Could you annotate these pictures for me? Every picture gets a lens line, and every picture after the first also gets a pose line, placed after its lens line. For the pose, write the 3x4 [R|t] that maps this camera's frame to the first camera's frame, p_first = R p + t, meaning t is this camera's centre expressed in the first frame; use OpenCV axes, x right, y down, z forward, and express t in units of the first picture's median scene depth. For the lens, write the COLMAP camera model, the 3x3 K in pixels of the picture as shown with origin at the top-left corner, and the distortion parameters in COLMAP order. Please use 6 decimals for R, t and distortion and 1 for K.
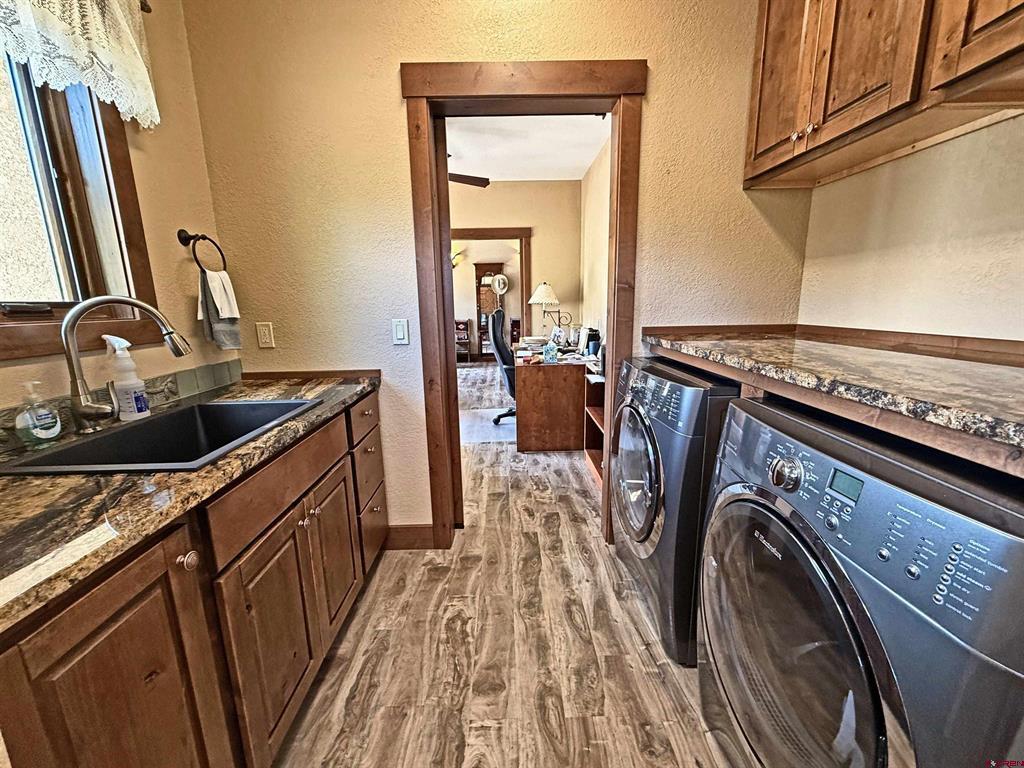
lens RADIAL K [[408.9, 0, 508.2], [0, 408.9, 384.0], [0, 0, 1]] dist [-0.000464, 0.000246]
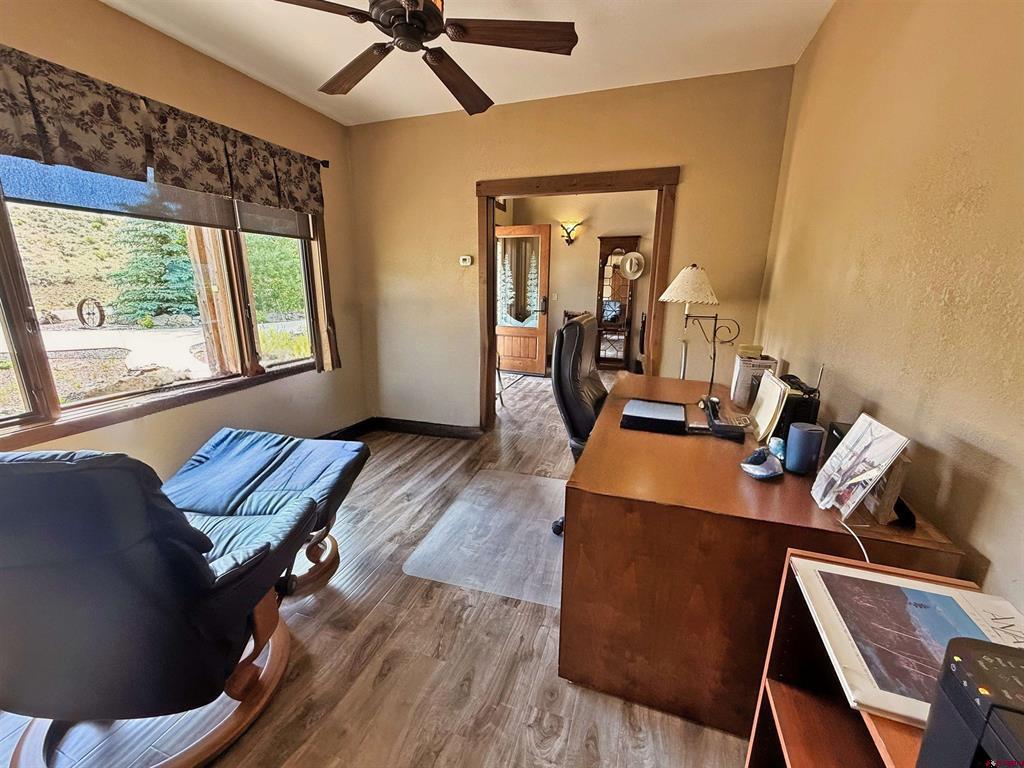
lens RADIAL K [[408.9, 0, 508.2], [0, 408.9, 384.0], [0, 0, 1]] dist [-0.000464, 0.000246]
pose [[0.939432, 0.107792, -0.325345, 0.047988], [-0.092617, 0.993781, 0.061824, -0.093228], [0.329985, -0.027947, 0.943572, 0.370370]]
